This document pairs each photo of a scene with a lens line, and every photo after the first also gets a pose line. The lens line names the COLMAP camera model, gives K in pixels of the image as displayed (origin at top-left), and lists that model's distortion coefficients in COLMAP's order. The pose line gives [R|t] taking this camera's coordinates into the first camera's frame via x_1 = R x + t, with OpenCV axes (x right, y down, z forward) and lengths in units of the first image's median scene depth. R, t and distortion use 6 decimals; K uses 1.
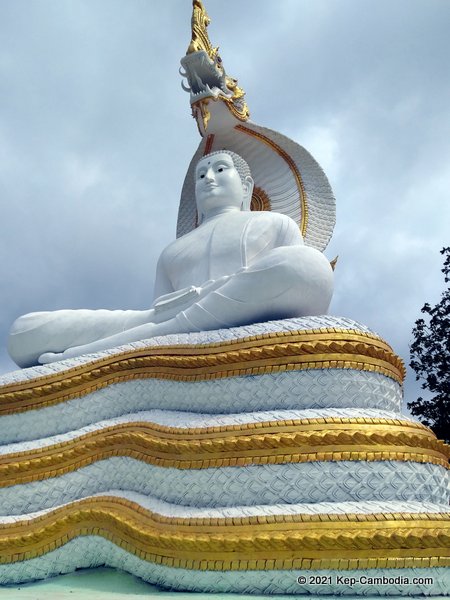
lens RADIAL K [[481.8, 0, 225.0], [0, 481.8, 300.0], [0, 0, 1]] dist [0.127819, -0.170917]
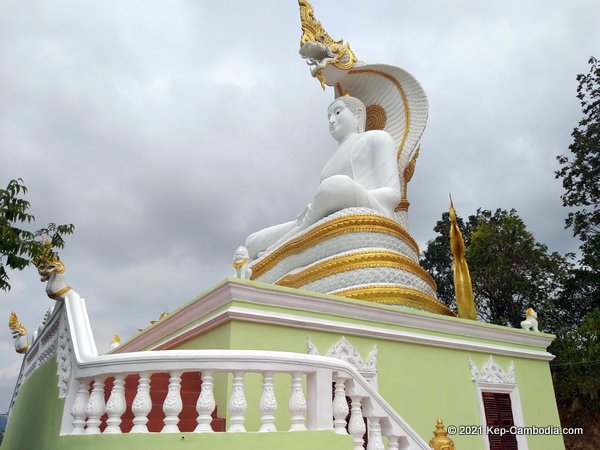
lens RADIAL K [[481.8, 0, 300.0], [0, 481.8, 225.0], [0, 0, 1]] dist [0.127819, -0.170917]
pose [[0.847704, -0.243442, -0.471311, 0.753339], [0.296310, 0.954252, 0.040054, -0.031258], [0.439999, -0.173608, 0.881057, -0.688851]]
